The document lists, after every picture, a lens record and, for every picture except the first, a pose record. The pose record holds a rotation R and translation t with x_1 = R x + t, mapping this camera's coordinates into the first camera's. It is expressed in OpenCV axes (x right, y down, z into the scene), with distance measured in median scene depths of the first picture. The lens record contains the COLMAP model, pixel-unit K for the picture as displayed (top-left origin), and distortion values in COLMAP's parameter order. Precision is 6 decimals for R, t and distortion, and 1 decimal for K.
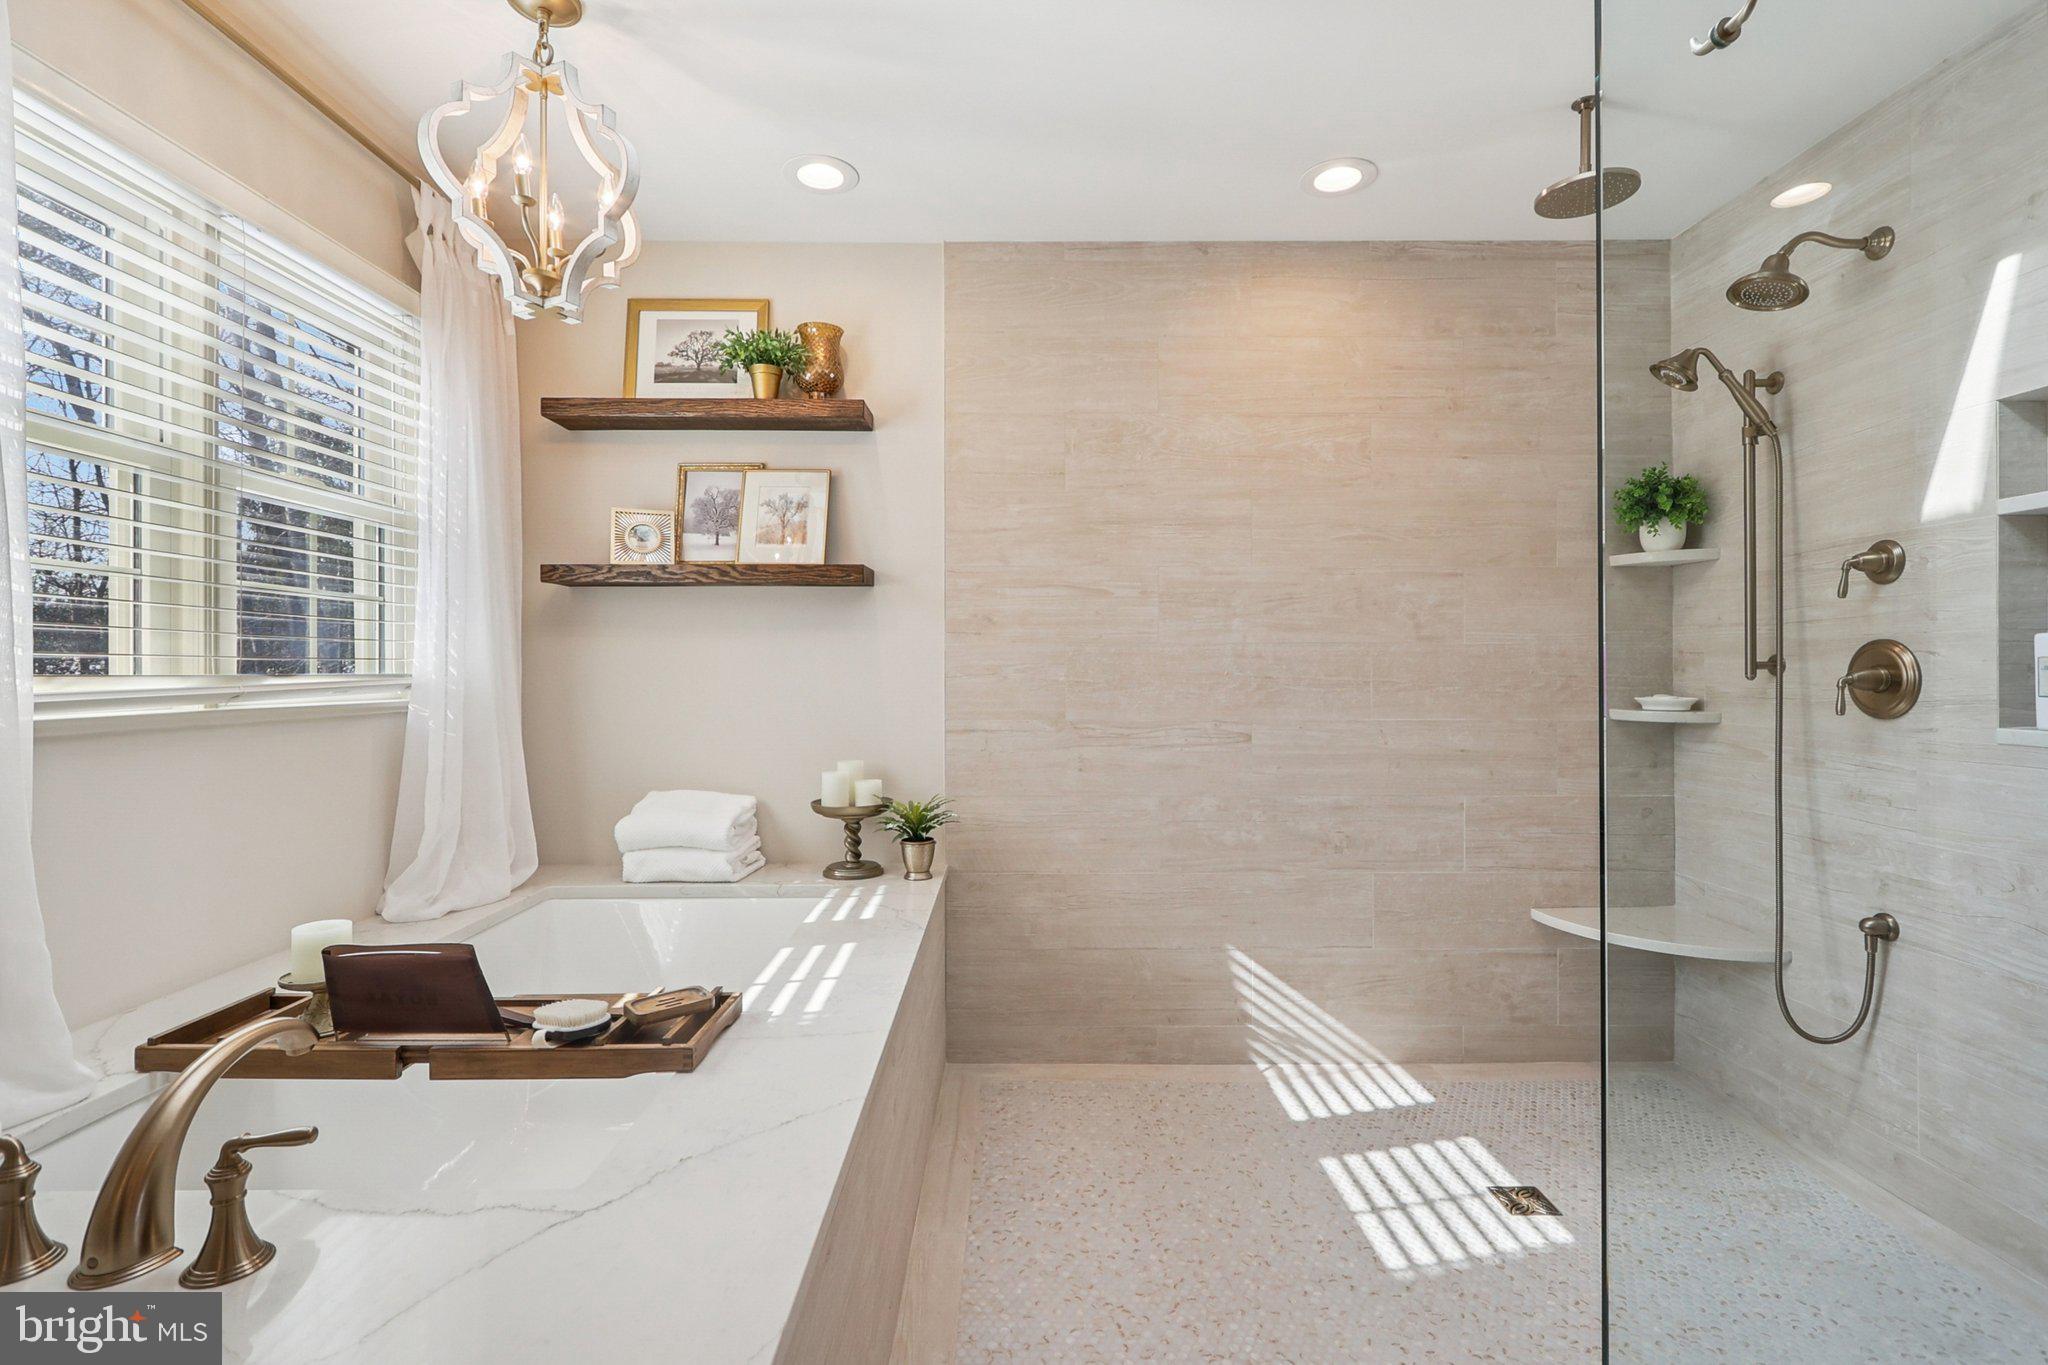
lens RADIAL K [[942.8, 0, 1028.0], [0, 942.8, 677.4], [0, 0, 1]] dist [0.002061, -0.002046]
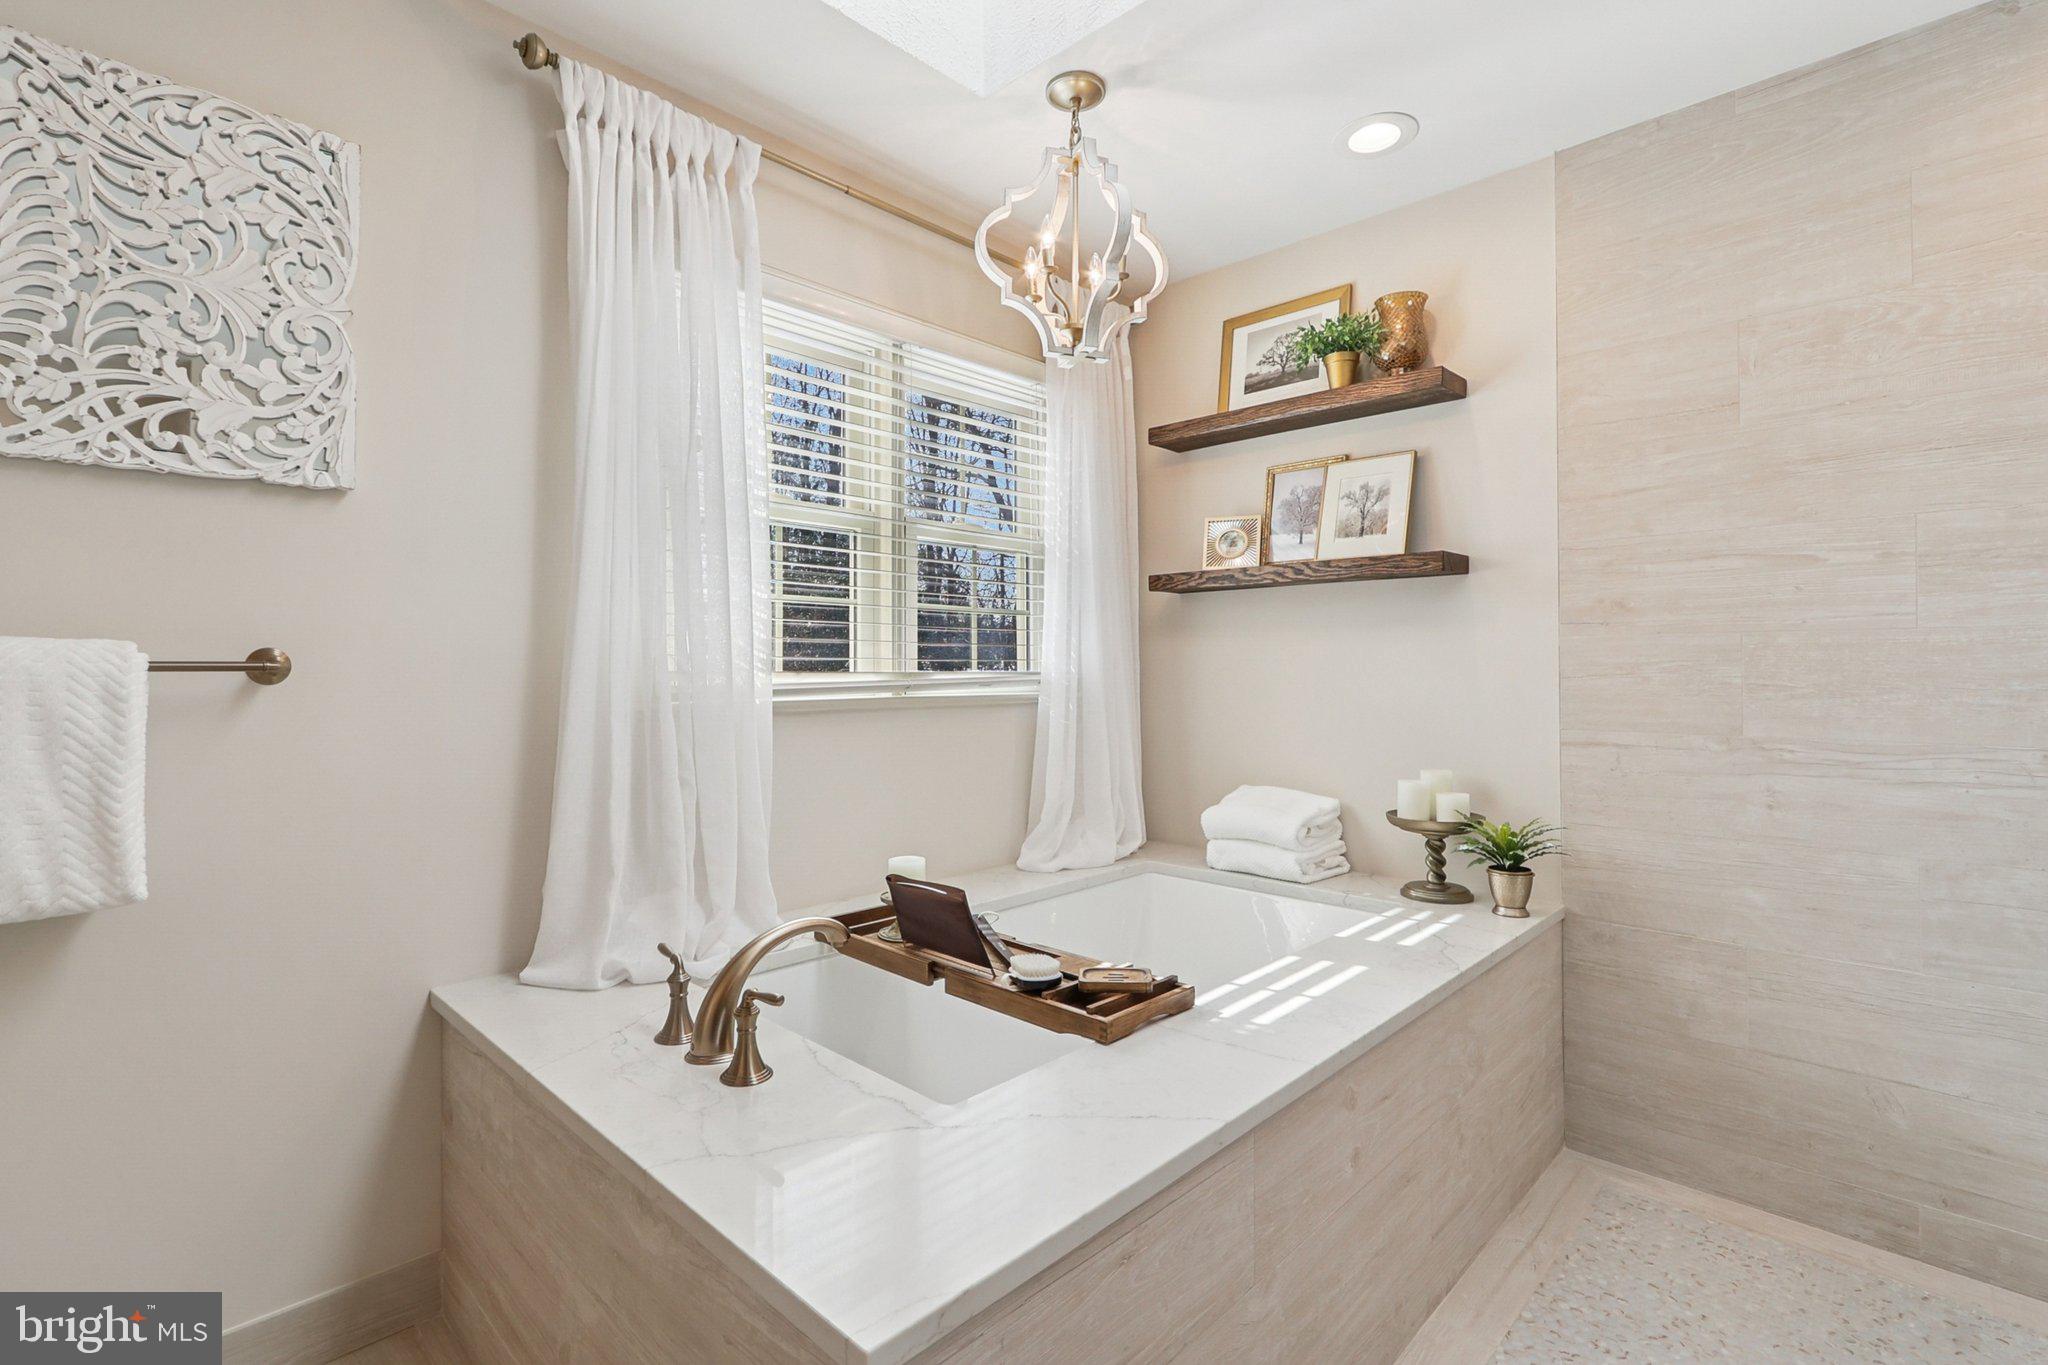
lens RADIAL K [[942.8, 0, 1030.4], [0, 942.8, 671.2], [0, 0, 1]] dist [0.002061, -0.002046]
pose [[0.712786, 0.001311, -0.701380, 0.170427], [-0.006053, 0.999973, -0.004282, 0.000637], [0.701355, 0.007297, 0.712775, 0.091192]]
